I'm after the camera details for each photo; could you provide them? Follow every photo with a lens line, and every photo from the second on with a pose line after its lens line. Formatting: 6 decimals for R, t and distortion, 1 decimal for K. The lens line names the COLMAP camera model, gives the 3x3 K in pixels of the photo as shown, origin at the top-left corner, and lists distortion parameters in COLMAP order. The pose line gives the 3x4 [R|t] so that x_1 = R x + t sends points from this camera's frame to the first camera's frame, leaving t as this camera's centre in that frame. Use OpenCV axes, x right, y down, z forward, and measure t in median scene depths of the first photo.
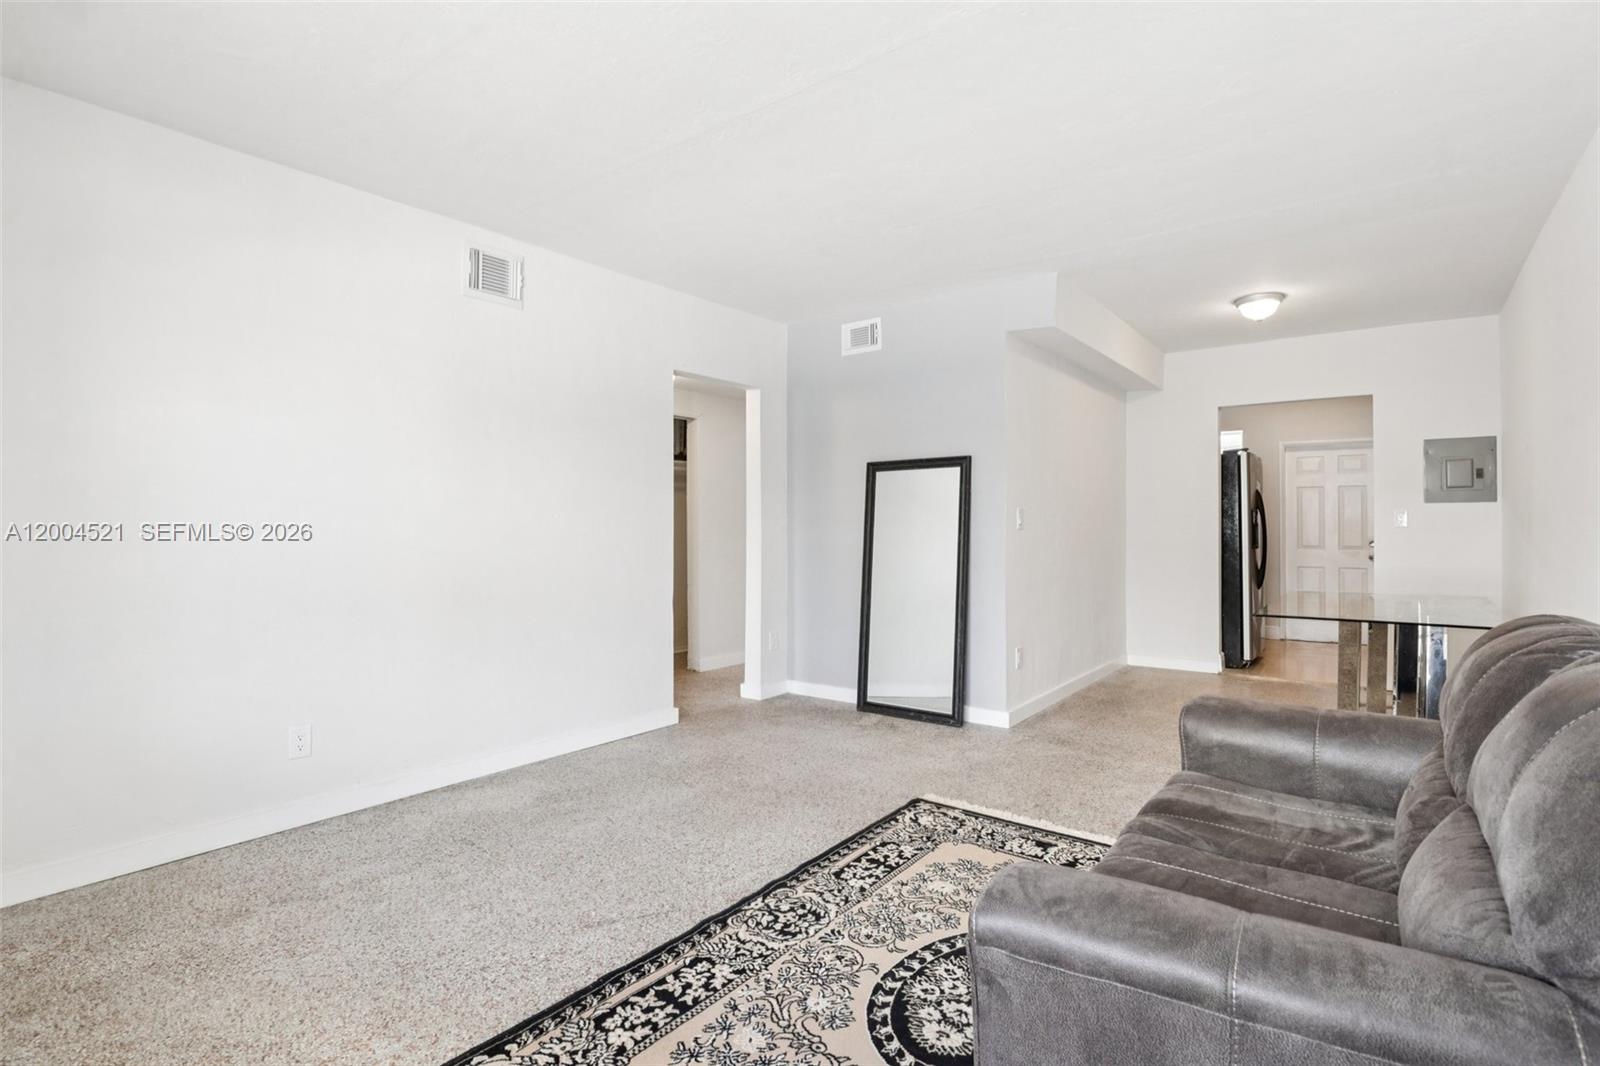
lens RADIAL K [[767.8, 0, 808.0], [0, 767.8, 532.6], [0, 0, 1]] dist [-0.026803, 0.001946]
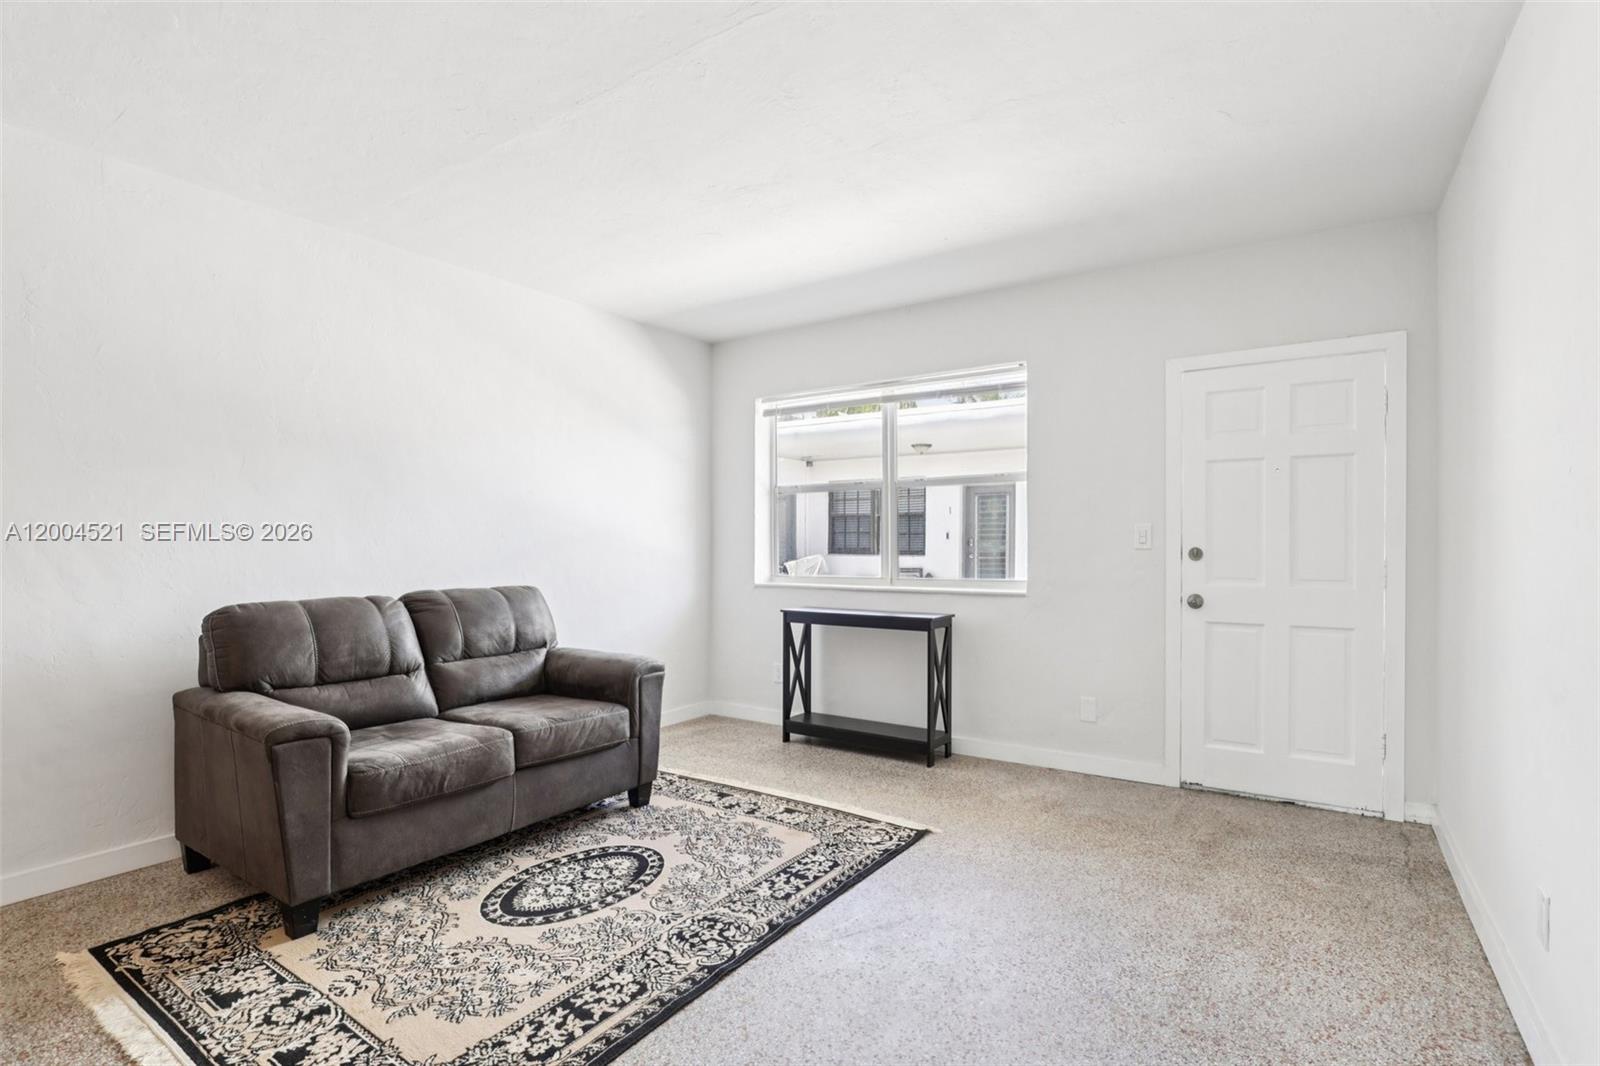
lens RADIAL K [[767.8, 0, 808.0], [0, 767.8, 532.6], [0, 0, 1]] dist [-0.026803, 0.001946]
pose [[-0.998169, 0.003877, -0.060359, -0.087729], [0.004202, 0.999977, -0.005267, -0.020544], [0.060337, -0.005511, -0.998163, 1.805015]]
